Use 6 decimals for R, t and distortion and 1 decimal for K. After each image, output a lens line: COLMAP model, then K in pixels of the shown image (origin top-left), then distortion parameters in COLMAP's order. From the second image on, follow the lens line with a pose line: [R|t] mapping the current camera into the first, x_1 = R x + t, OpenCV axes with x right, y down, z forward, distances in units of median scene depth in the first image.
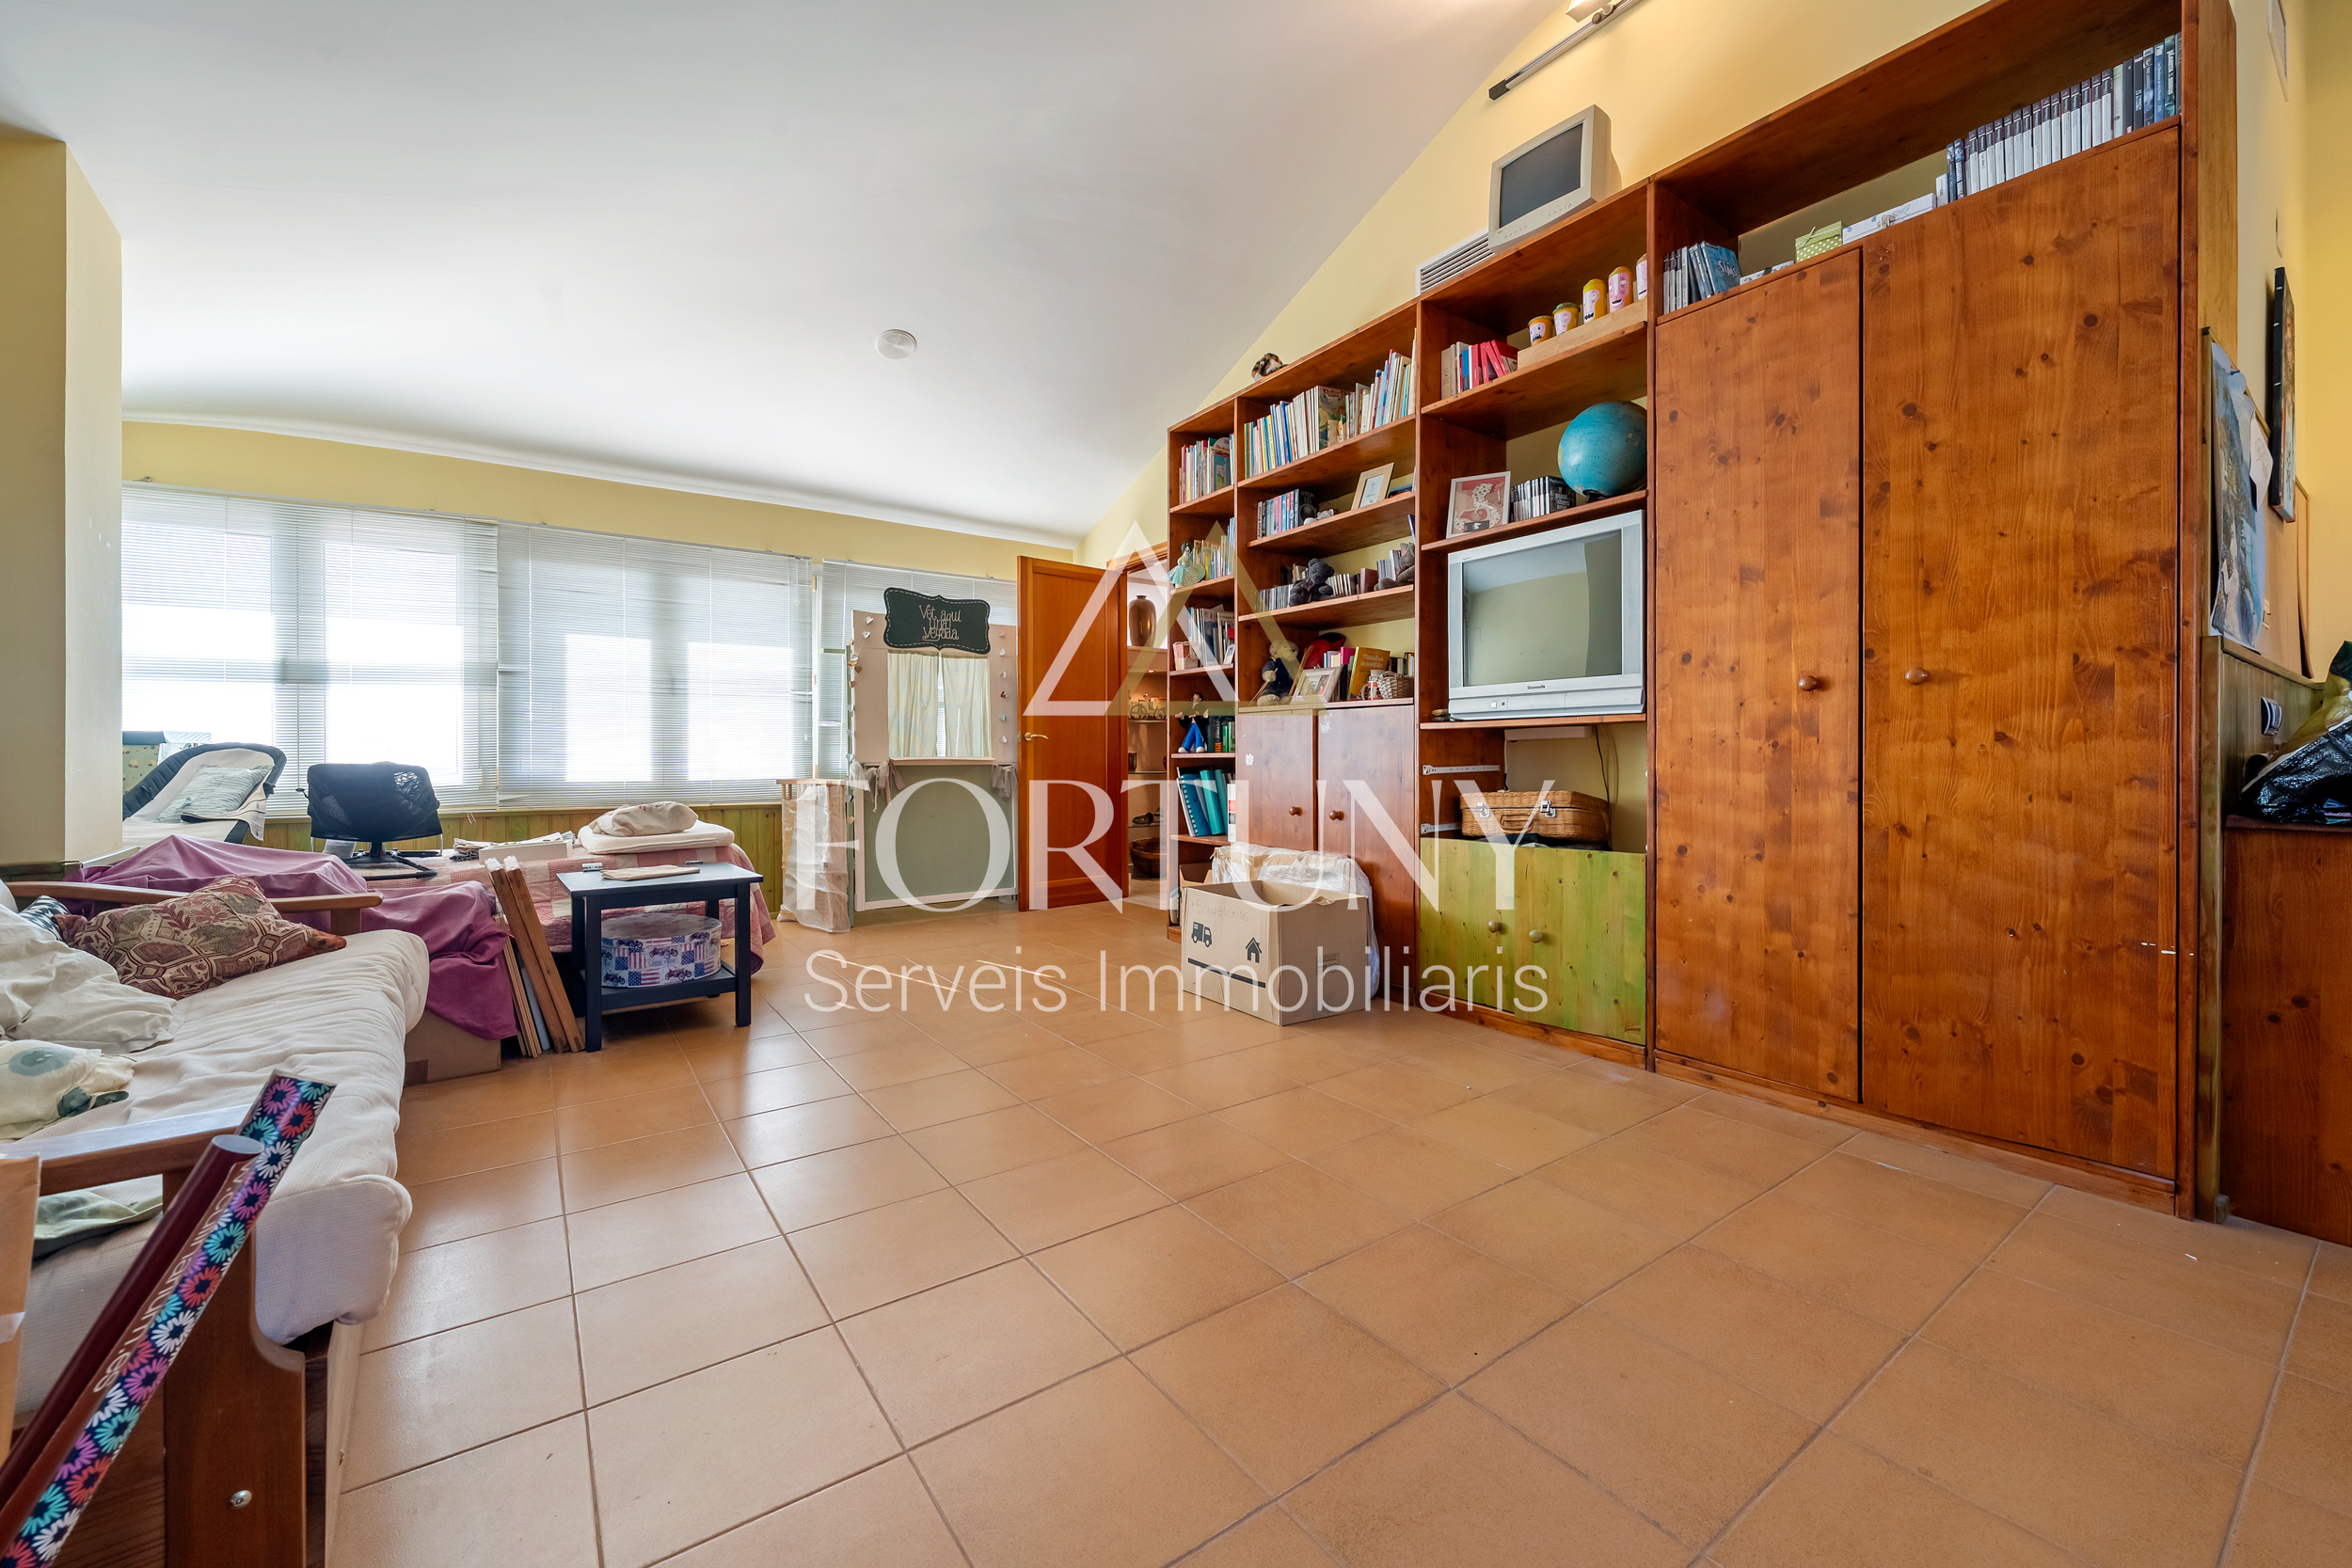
lens RADIAL K [[928.2, 0, 1174.7], [0, 928.2, 763.1], [0, 0, 1]] dist [-0.007912, 0.000230]
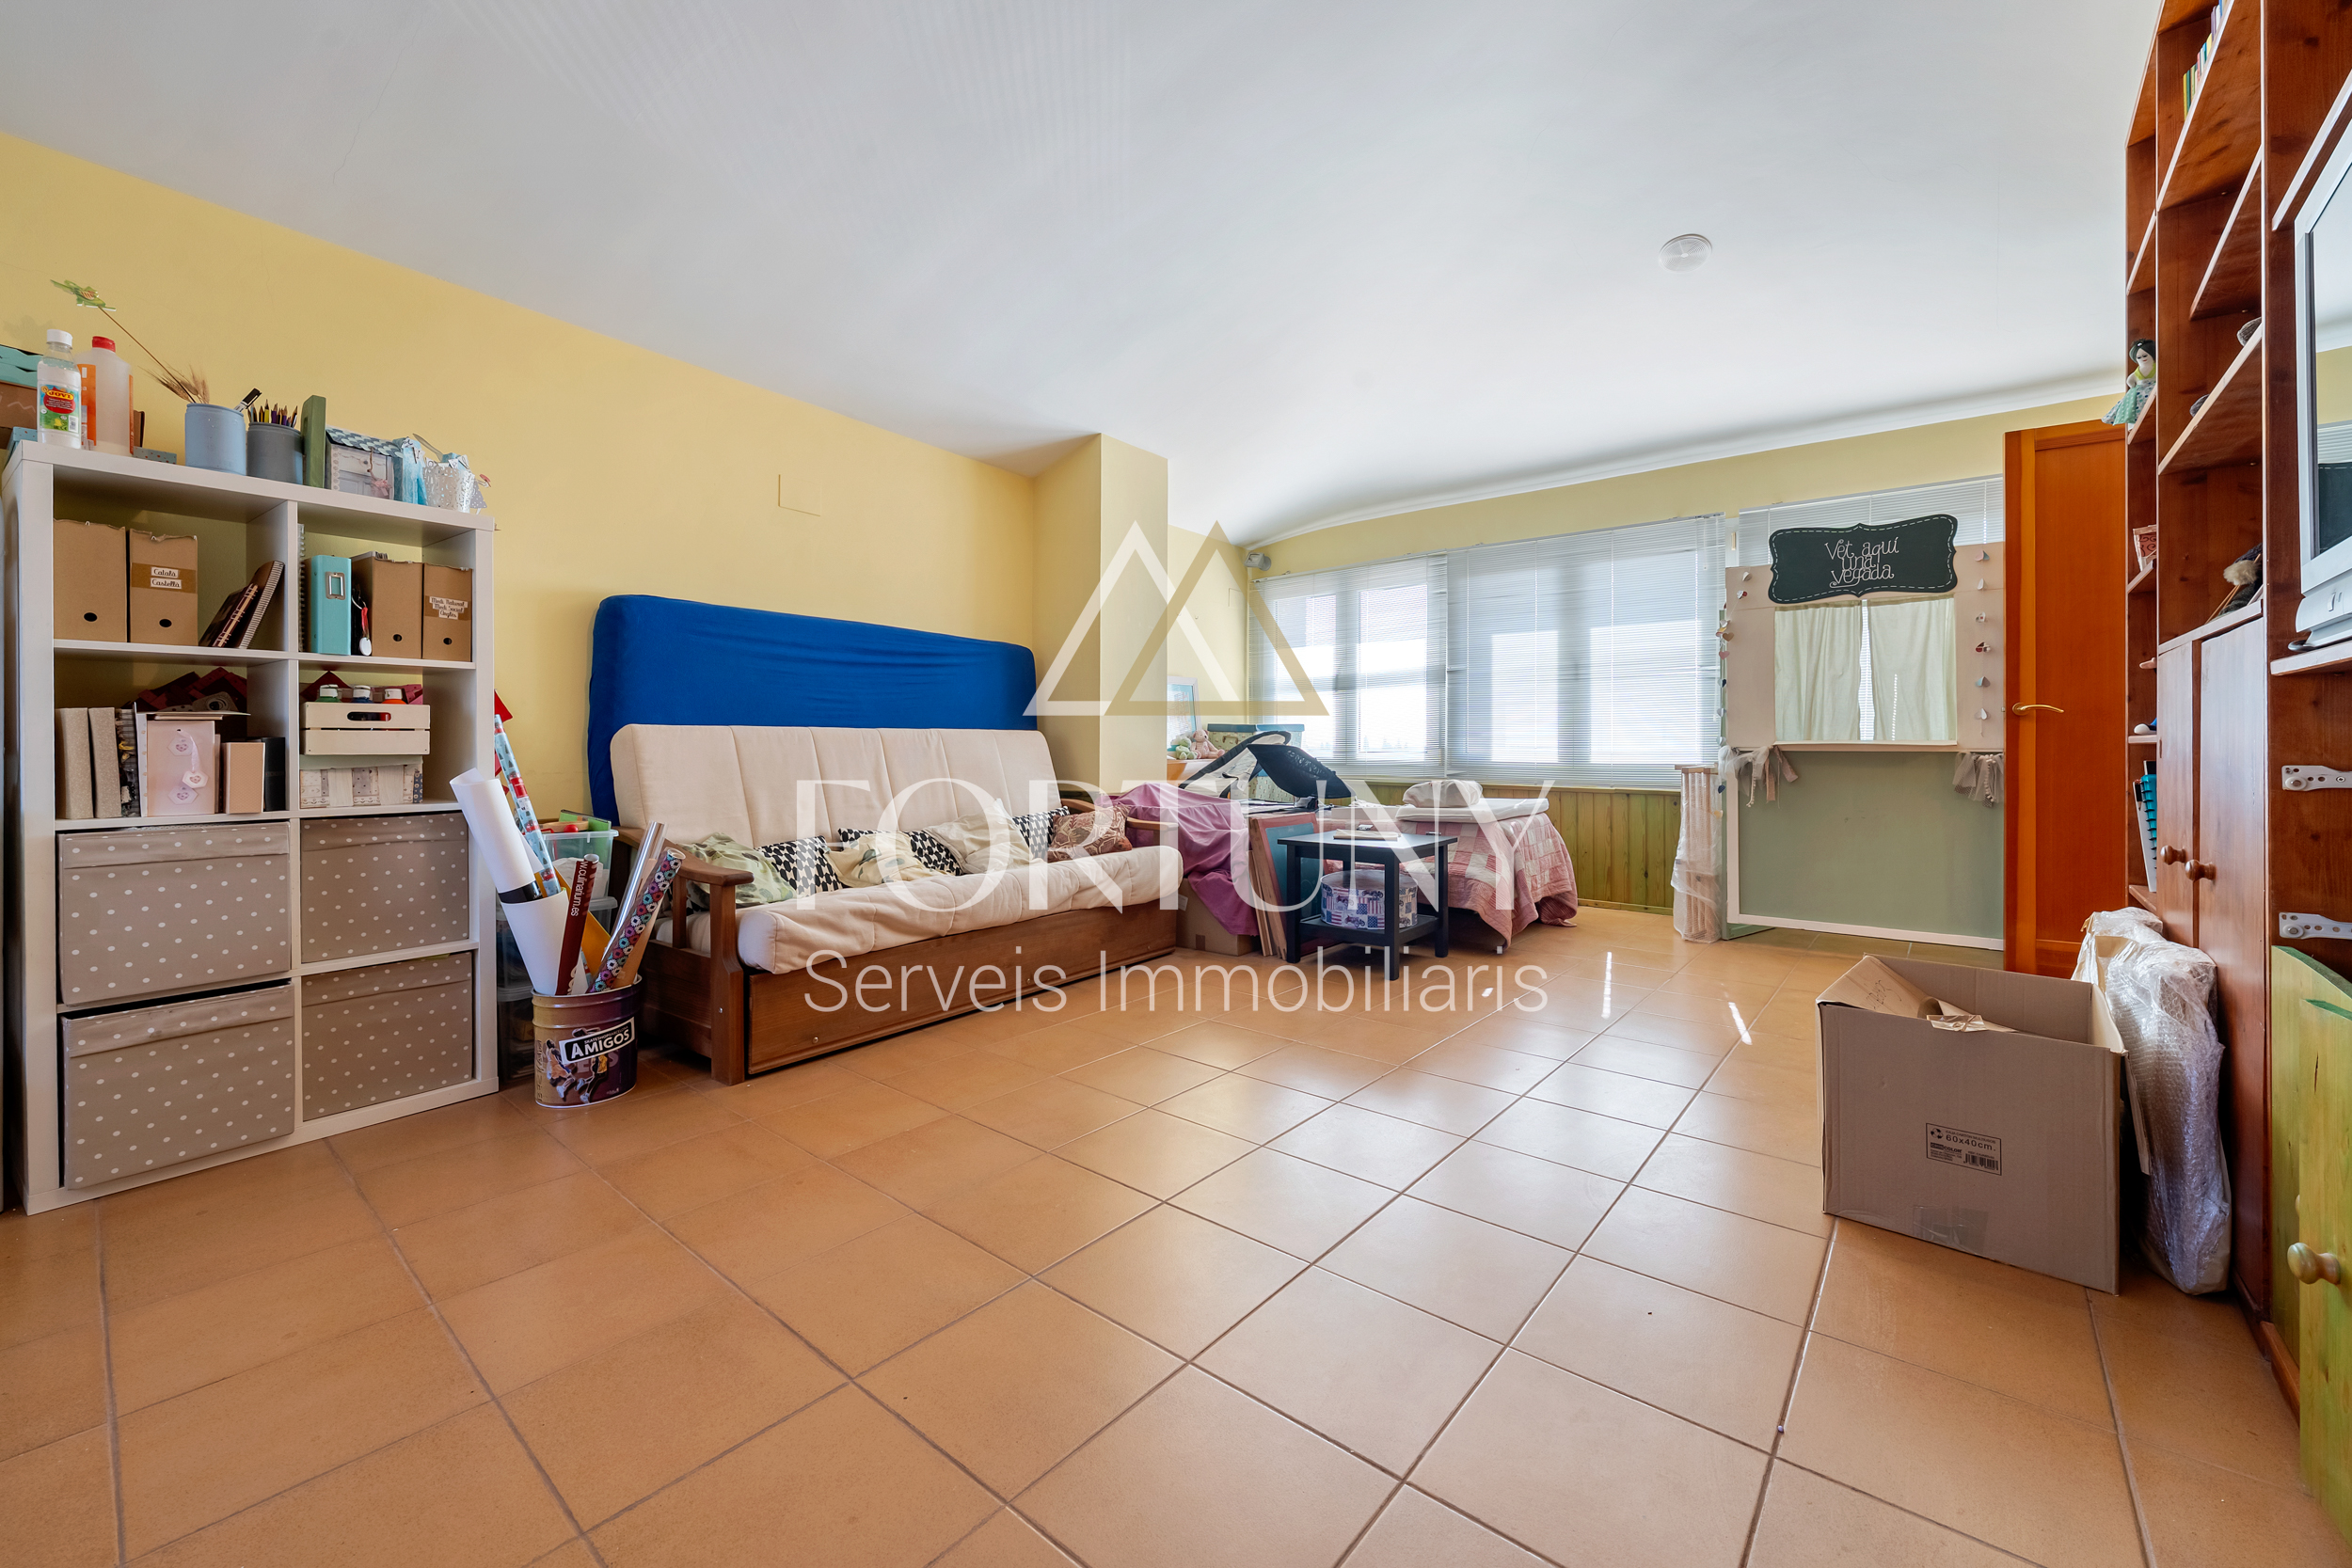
lens RADIAL K [[928.2, 0, 1147.7], [0, 928.2, 743.4], [0, 0, 1]] dist [-0.007912, 0.000230]
pose [[0.229136, 0.005095, -0.973381, 0.359984], [-0.006620, 0.999971, 0.003675, -0.003457], [0.973372, 0.005602, 0.229163, 0.290184]]
